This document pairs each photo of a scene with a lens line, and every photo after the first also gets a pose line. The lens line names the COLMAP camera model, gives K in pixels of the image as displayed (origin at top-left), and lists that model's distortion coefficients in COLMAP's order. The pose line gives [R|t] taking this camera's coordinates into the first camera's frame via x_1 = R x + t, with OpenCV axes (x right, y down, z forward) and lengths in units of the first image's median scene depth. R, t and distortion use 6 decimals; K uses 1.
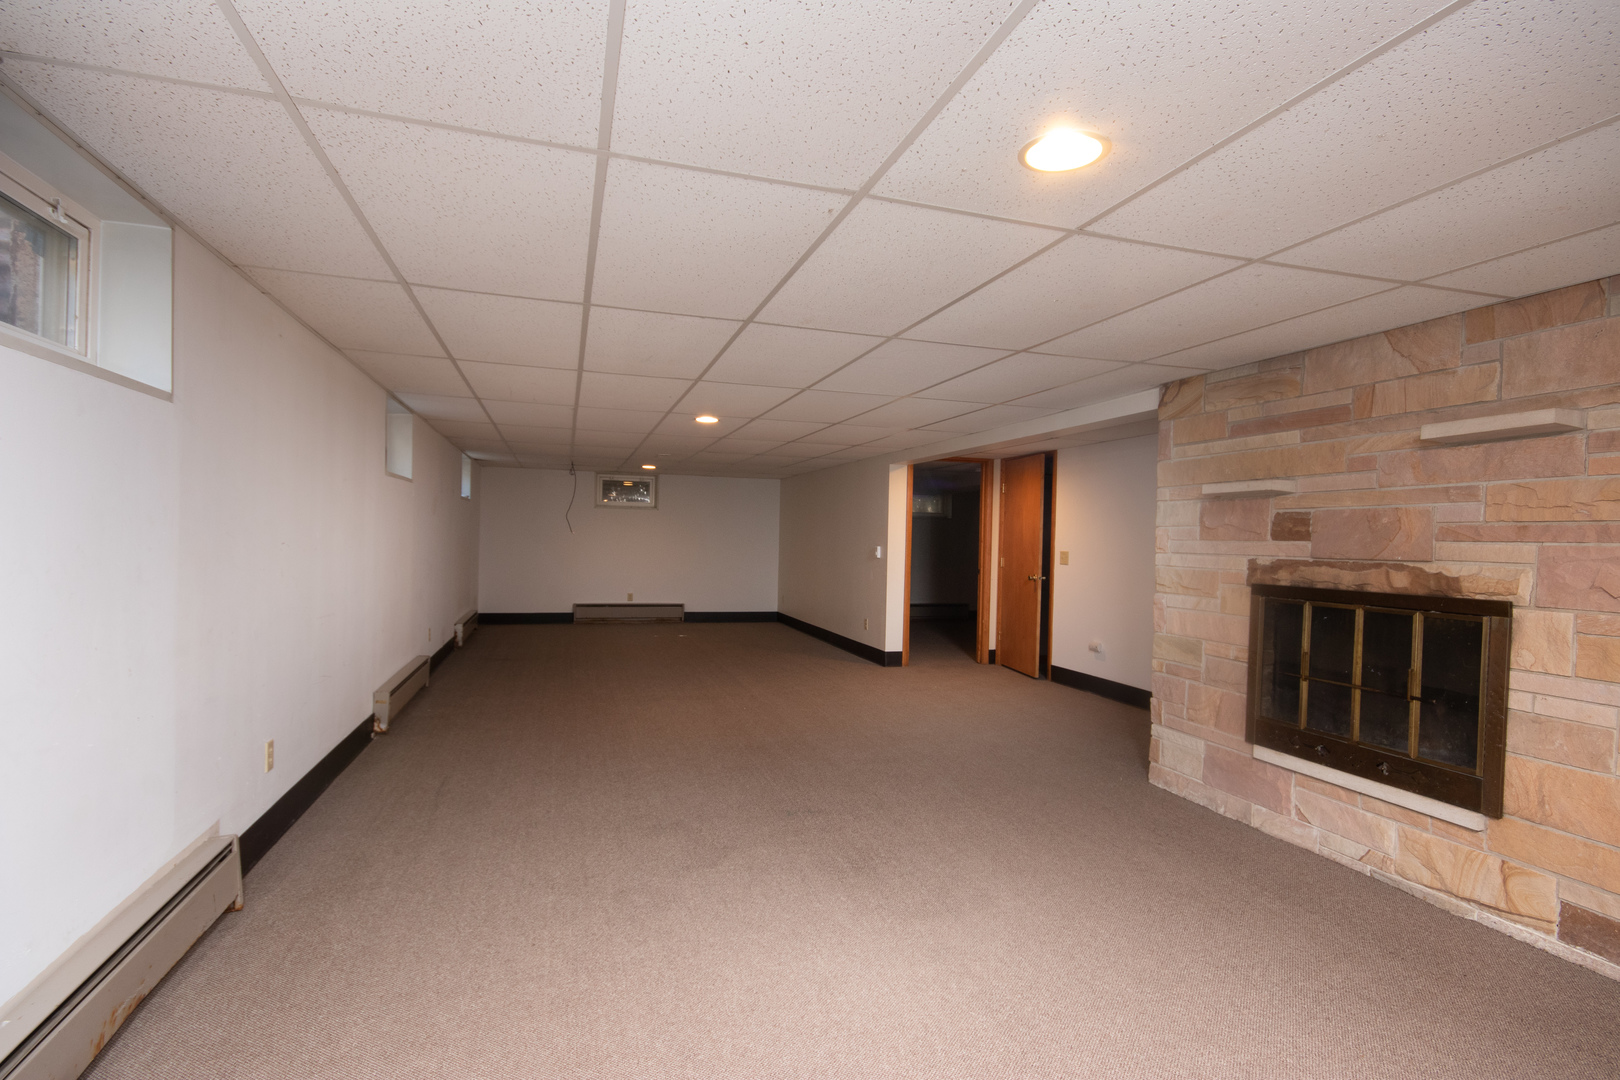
lens RADIAL K [[801.9, 0, 808.7], [0, 801.9, 542.4], [0, 0, 1]] dist [0.008829, -0.001029]
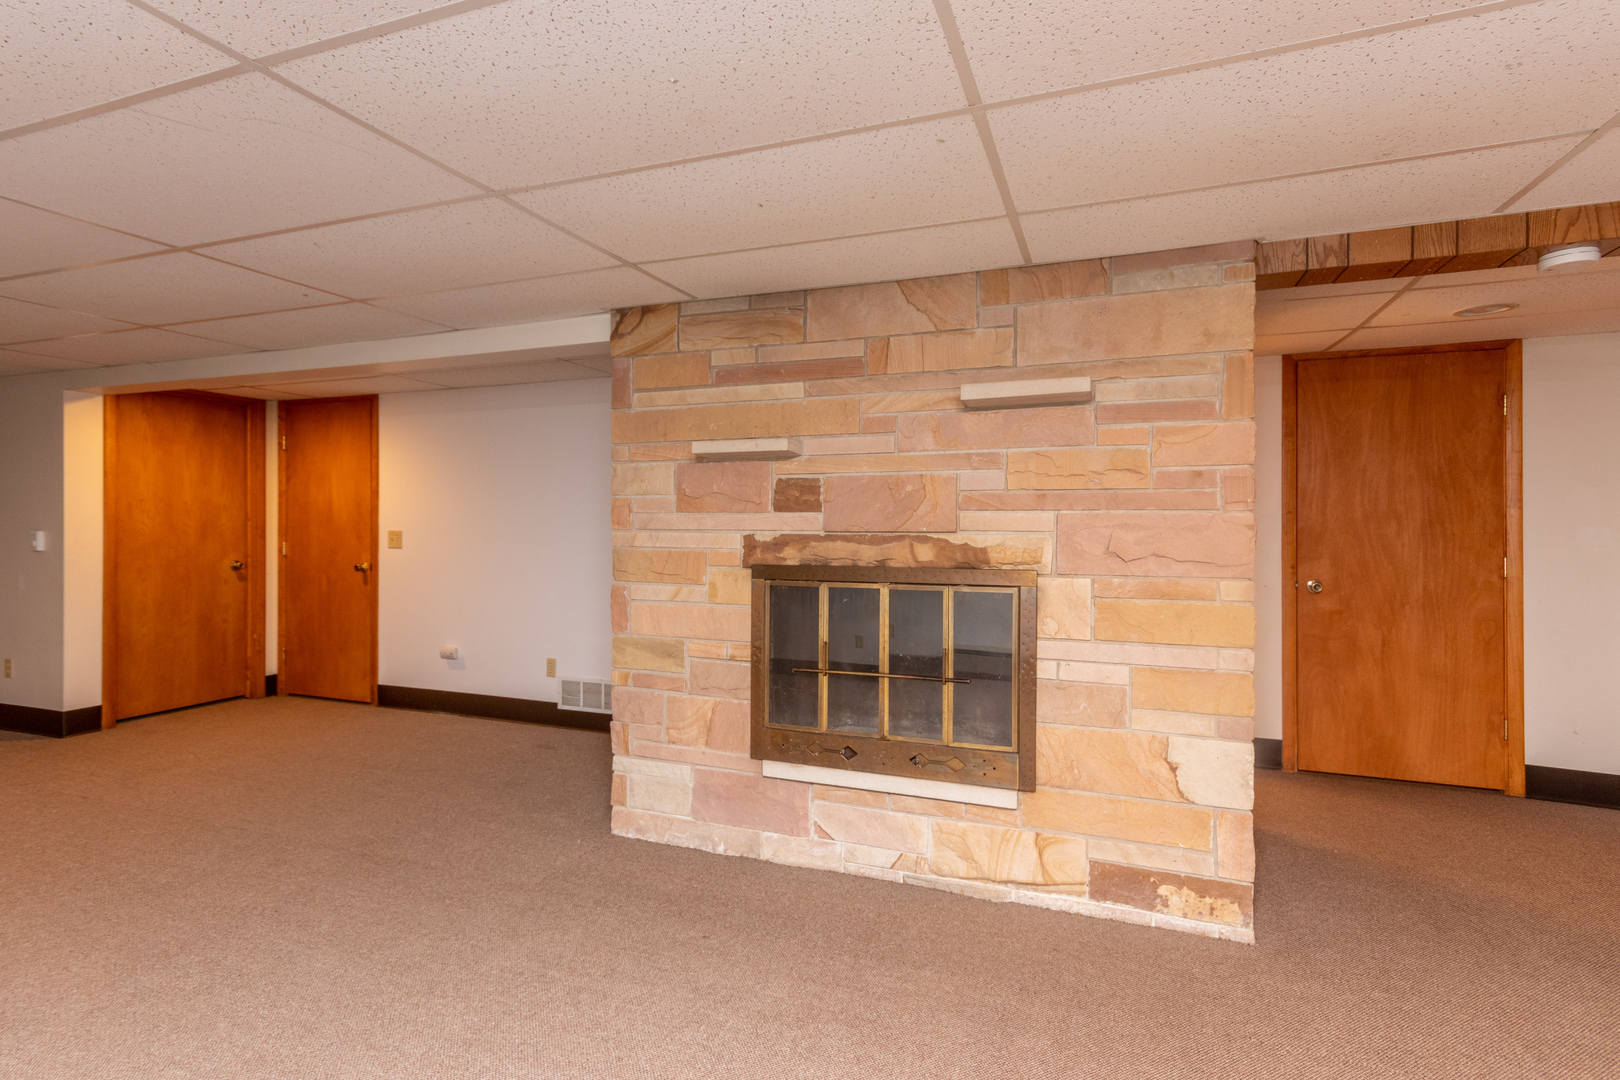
lens RADIAL K [[801.9, 0, 804.5], [0, 801.9, 520.2], [0, 0, 1]] dist [0.008829, -0.001029]
pose [[0.622524, -0.020472, 0.782333, -0.063896], [0.015840, 0.999783, 0.013558, -0.005134], [-0.782441, 0.003952, 0.622713, 0.505415]]
